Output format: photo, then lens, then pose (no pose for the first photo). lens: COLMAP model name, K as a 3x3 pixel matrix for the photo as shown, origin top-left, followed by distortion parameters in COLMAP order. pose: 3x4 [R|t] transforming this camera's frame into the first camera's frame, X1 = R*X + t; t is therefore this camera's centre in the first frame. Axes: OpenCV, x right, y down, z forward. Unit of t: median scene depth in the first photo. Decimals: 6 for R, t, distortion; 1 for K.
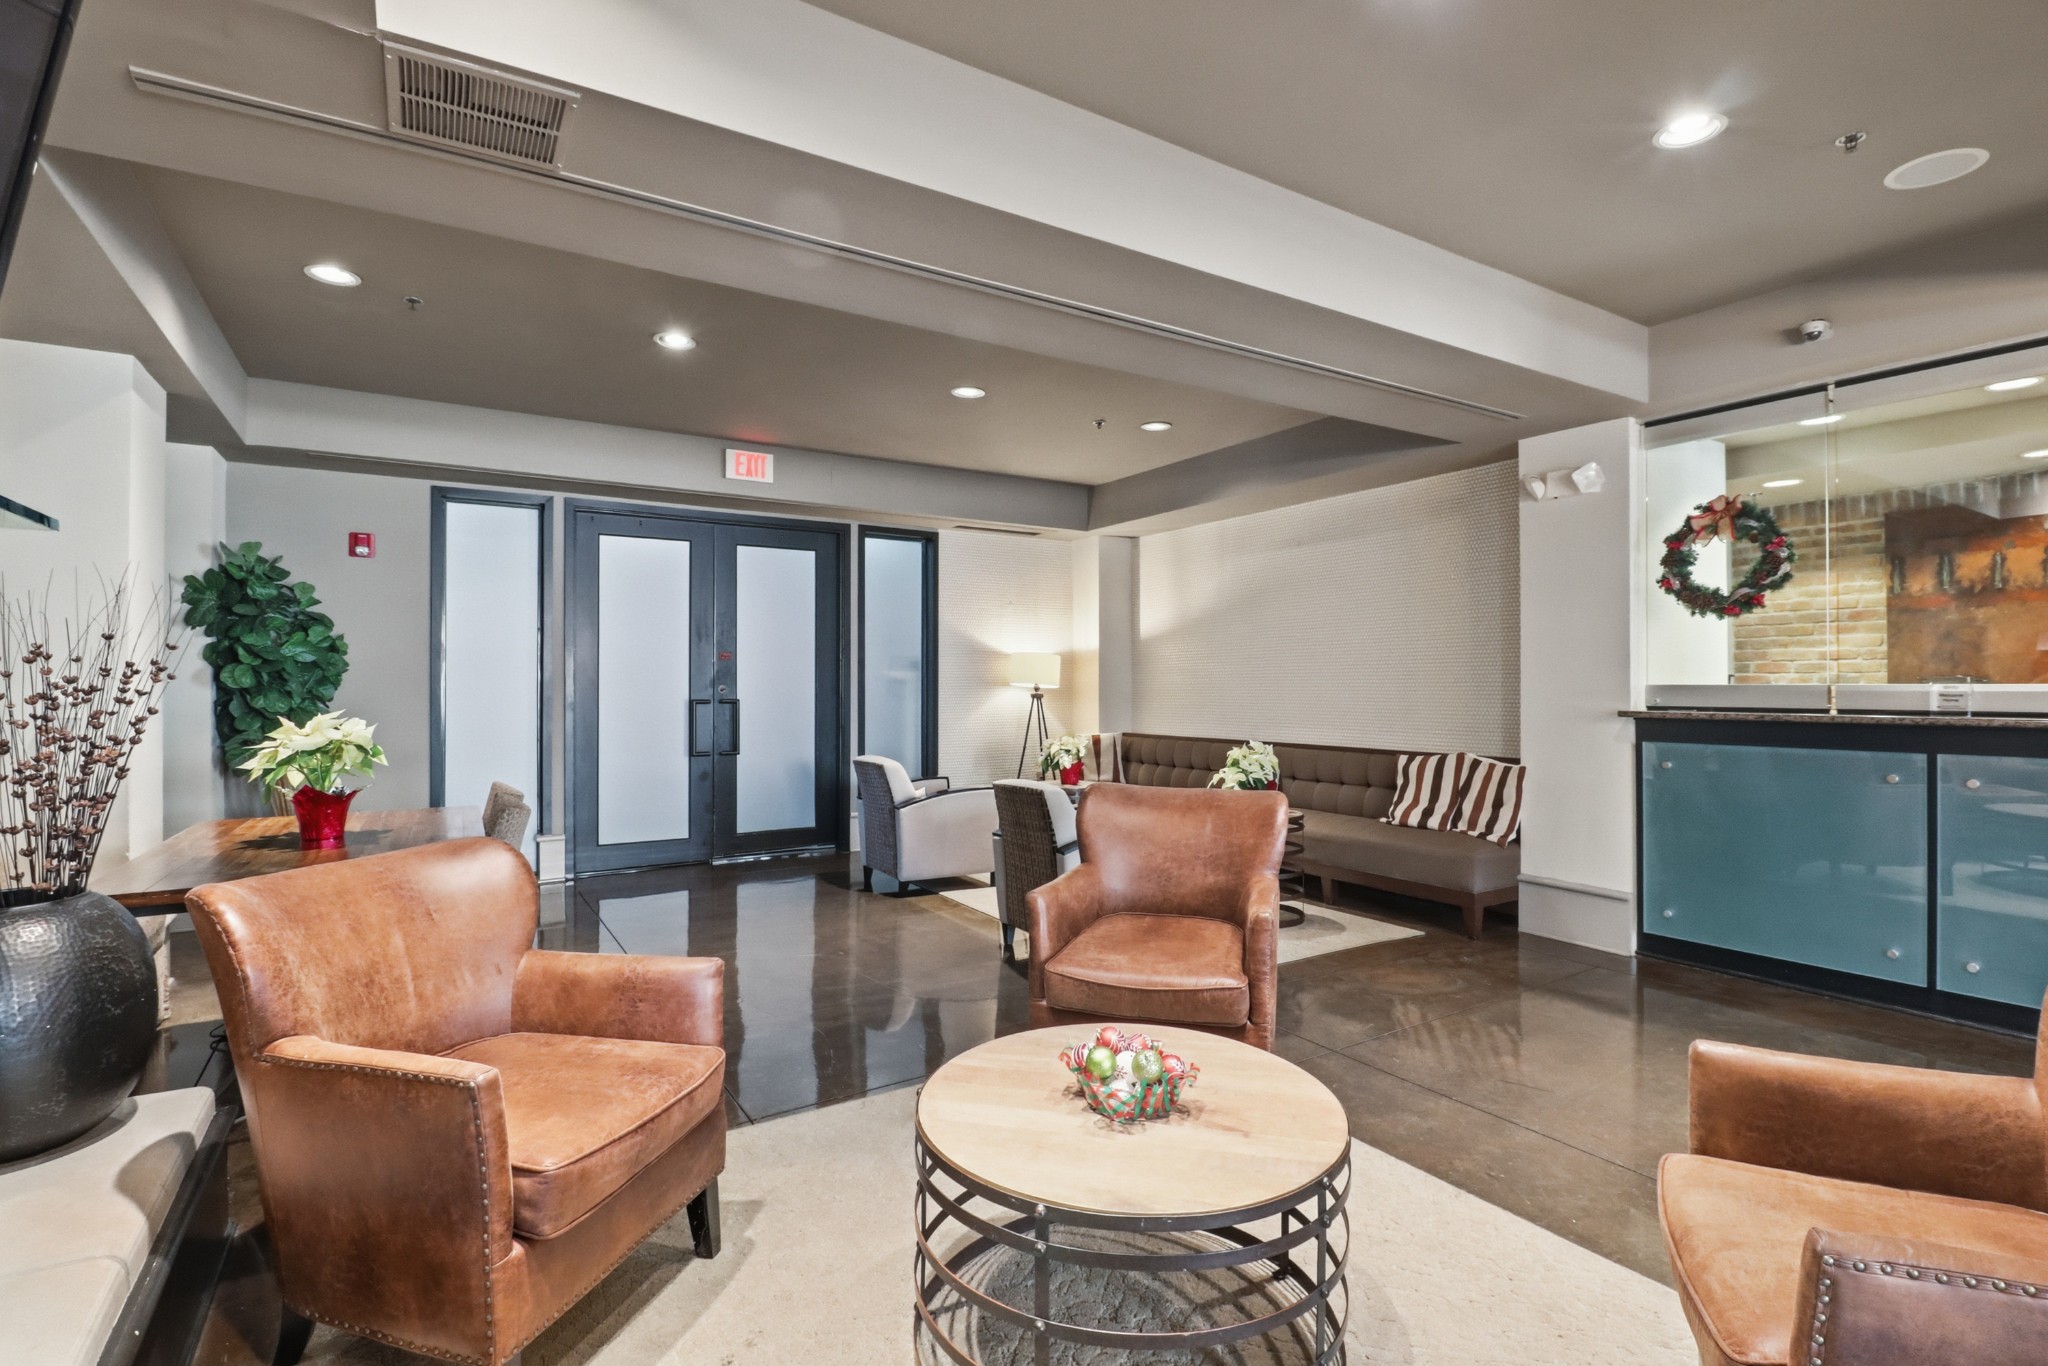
lens RADIAL K [[957.4, 0, 1025.3], [0, 957.4, 673.8], [0, 0, 1]] dist [0.004960, -0.015746]
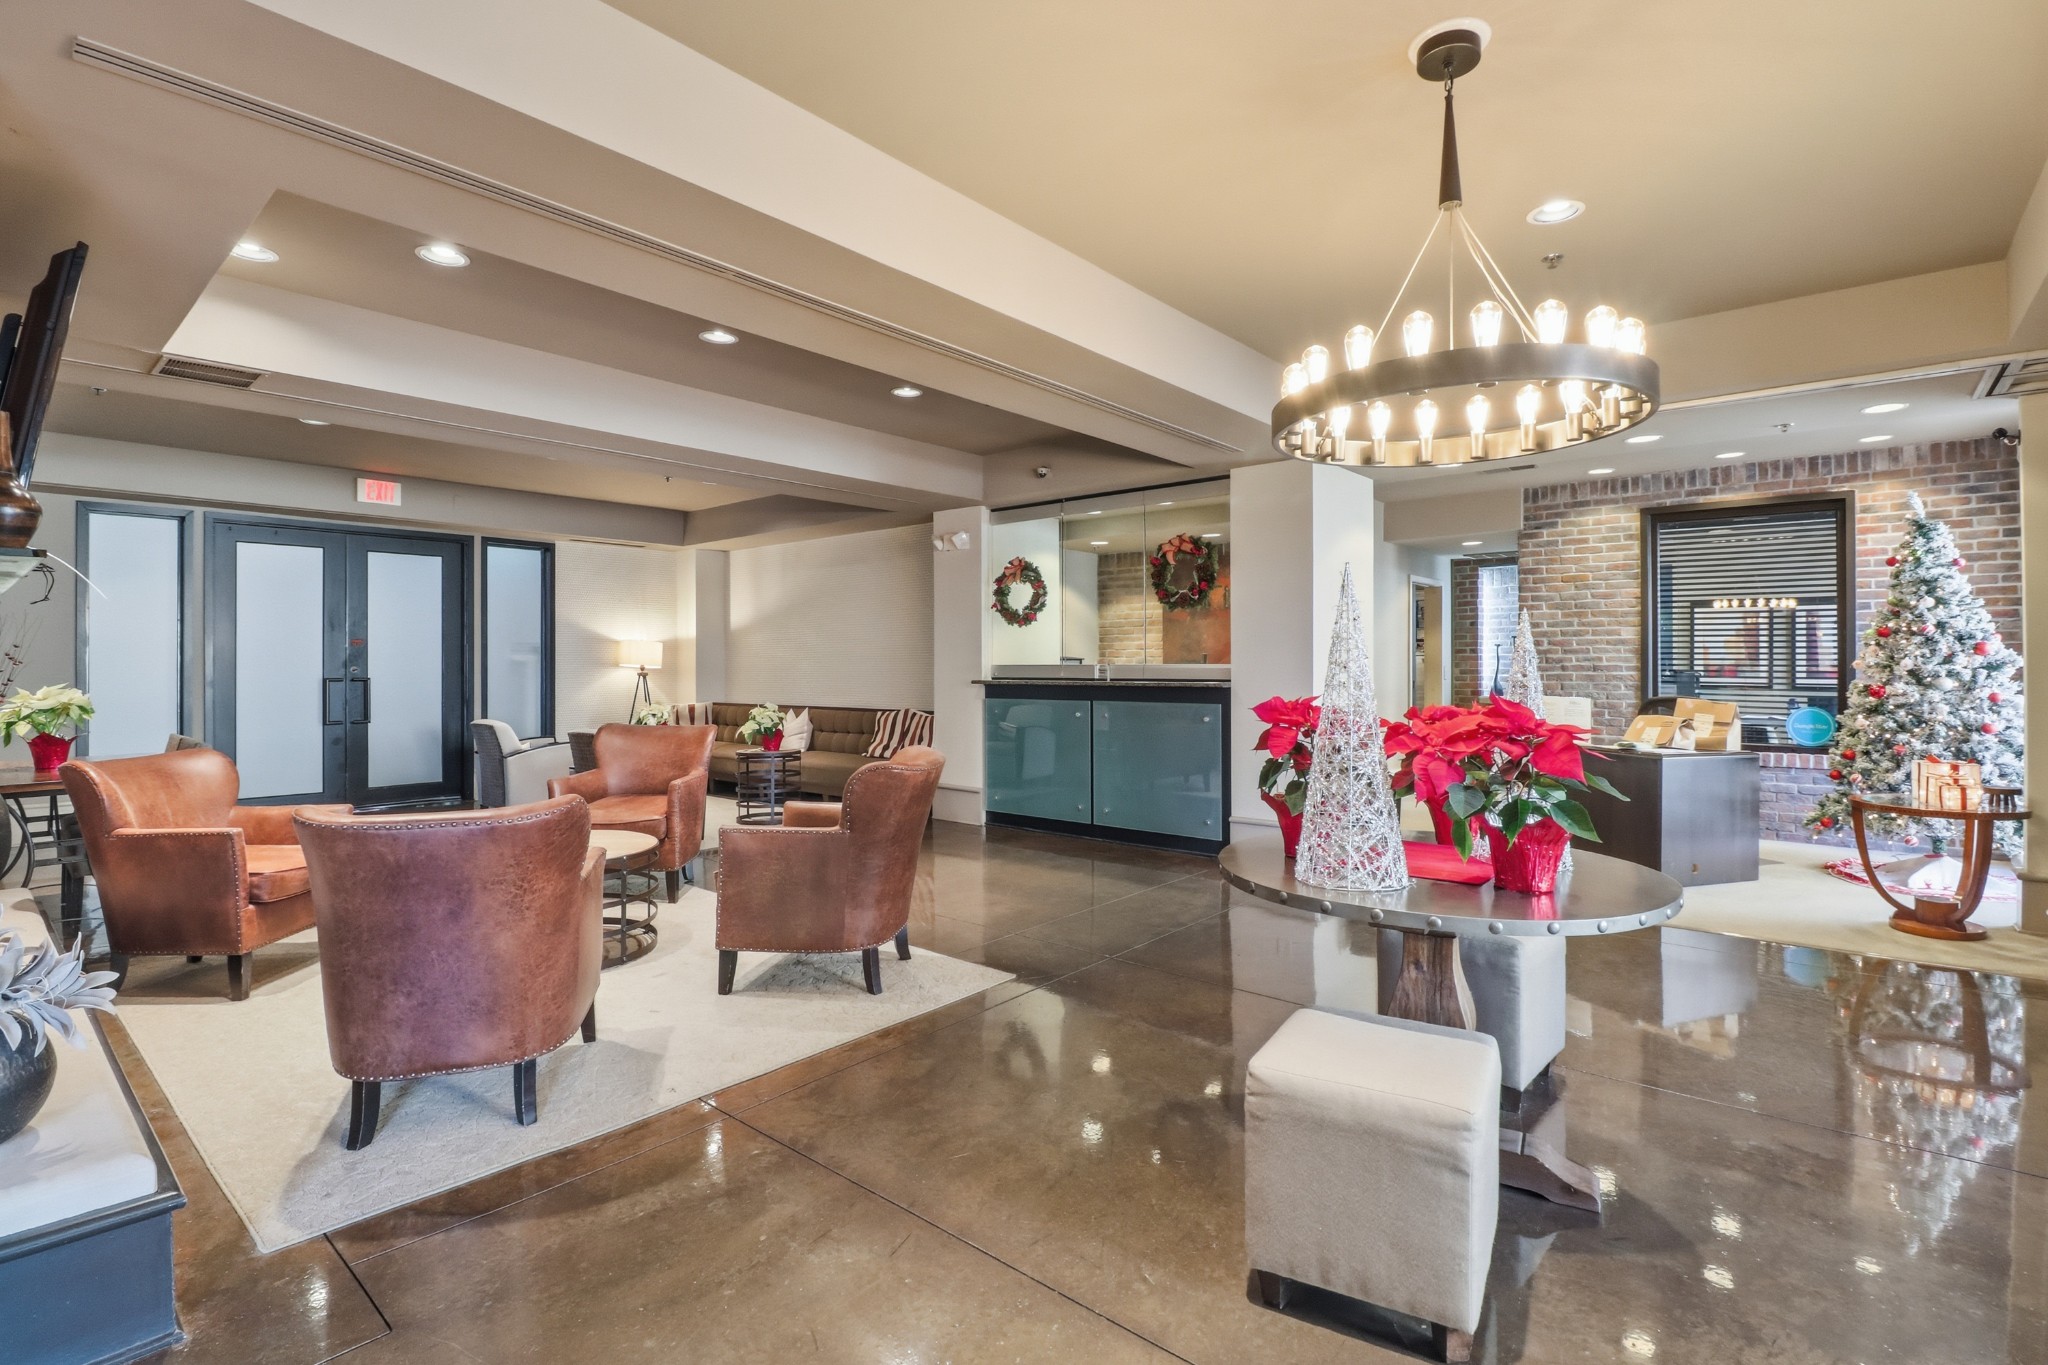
lens RADIAL K [[946.1, 0, 1026.0], [0, 946.1, 660.4], [0, 0, 1]] dist [0.010553, -0.019108]
pose [[0.952633, -0.000217, 0.304124, 0.146249], [-0.001719, 0.999980, 0.006096, -0.004955], [-0.304119, -0.006329, 0.952613, -0.452467]]
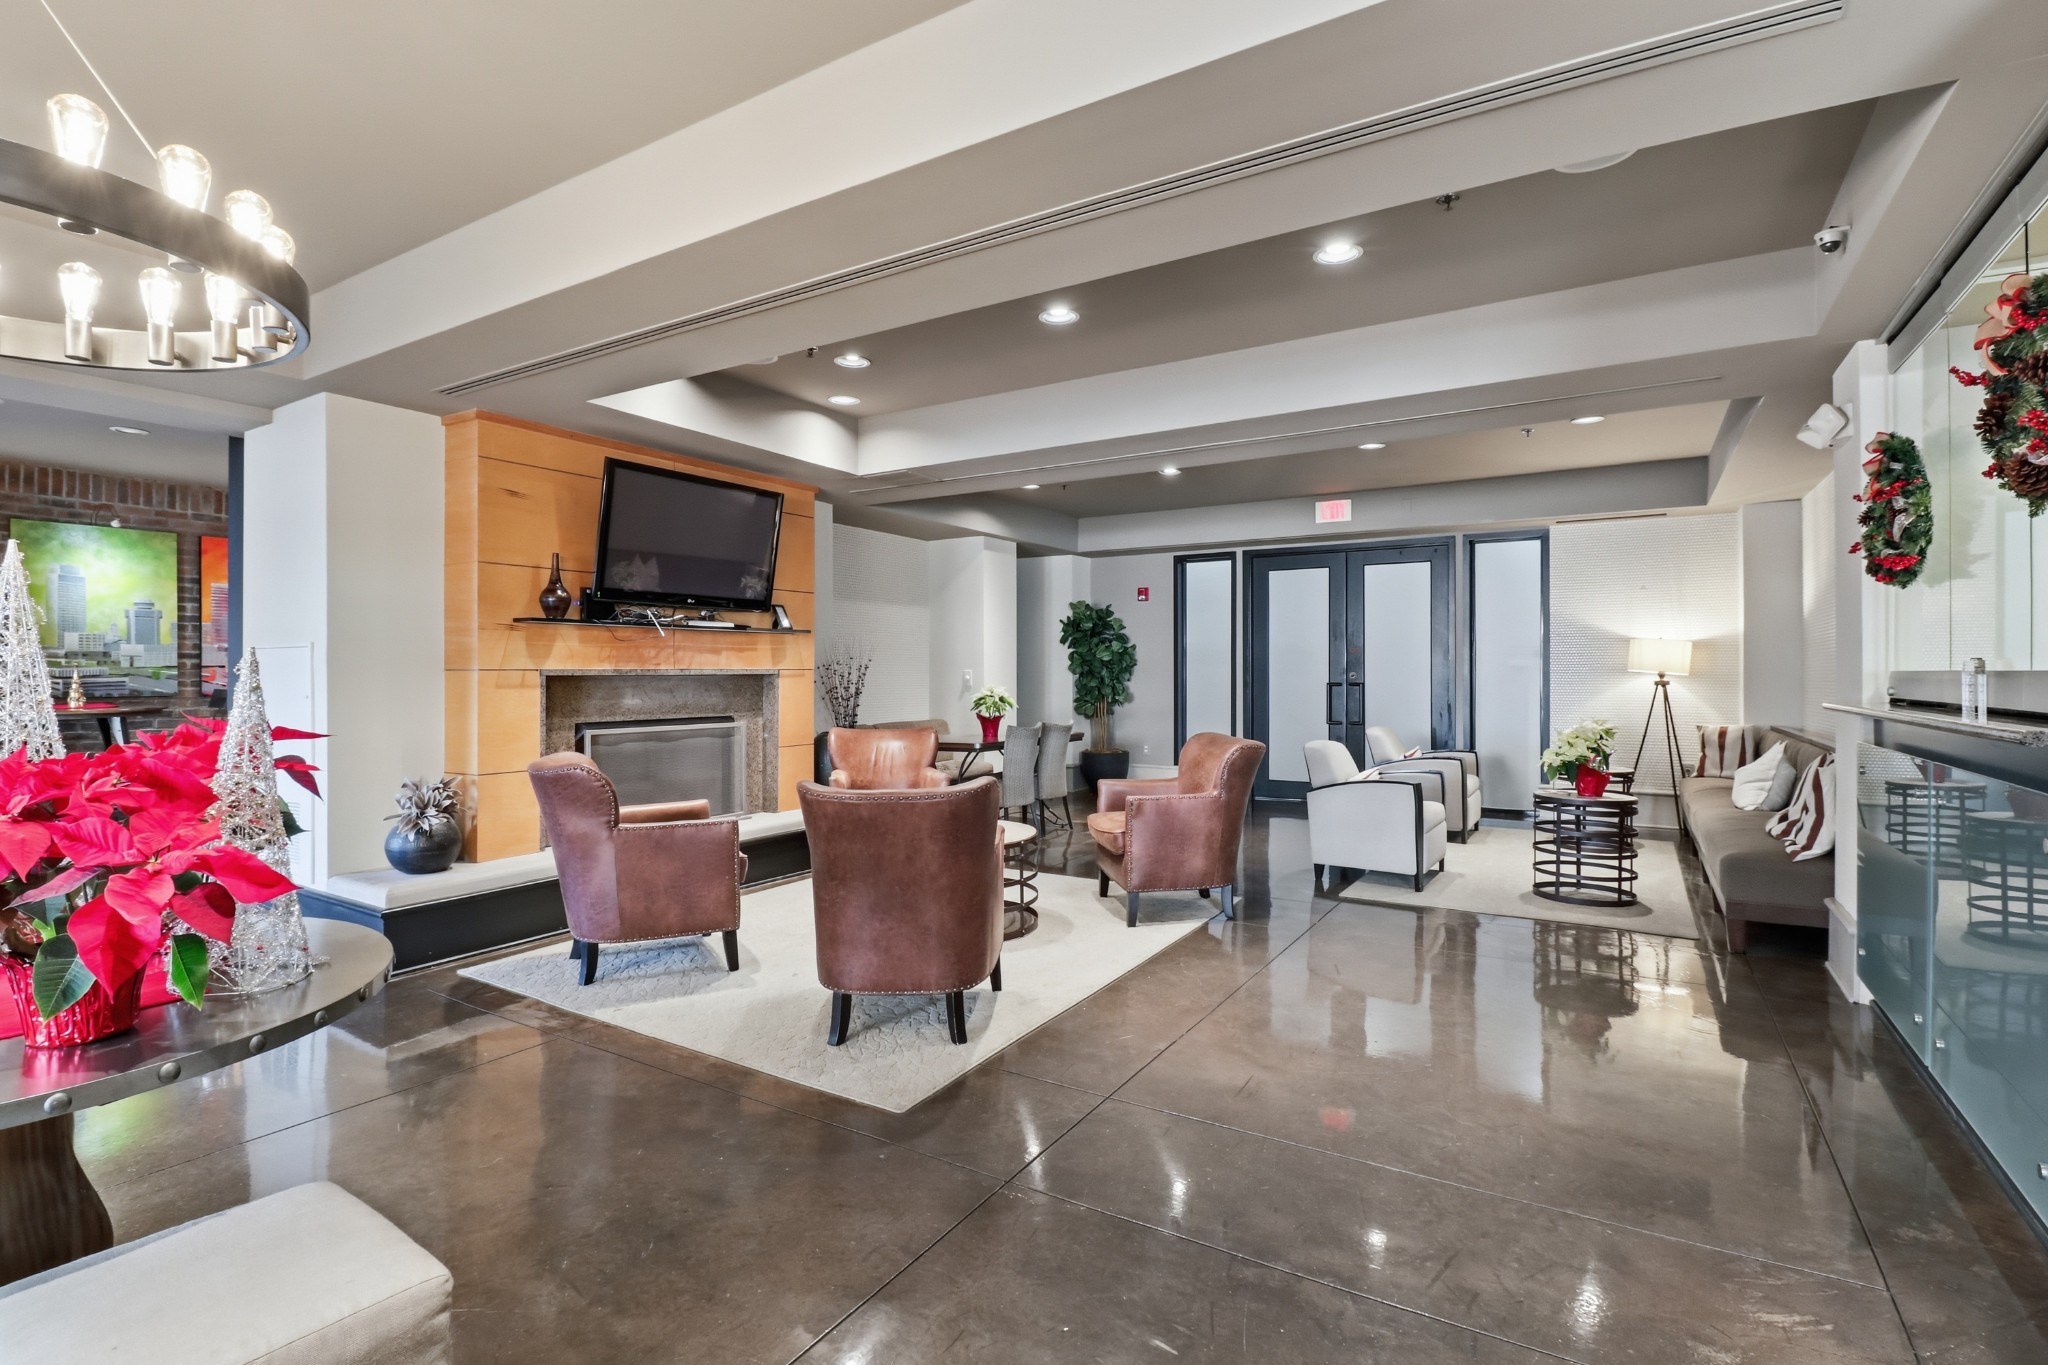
lens RADIAL K [[964.8, 0, 1023.3], [0, 964.8, 664.0], [0, 0, 1]] dist [0.000901, -0.010193]
pose [[0.447964, -0.007983, -0.894016, 0.747102], [0.011233, 0.999931, -0.003301, -0.000154], [0.893981, -0.008564, 0.448023, -0.015685]]
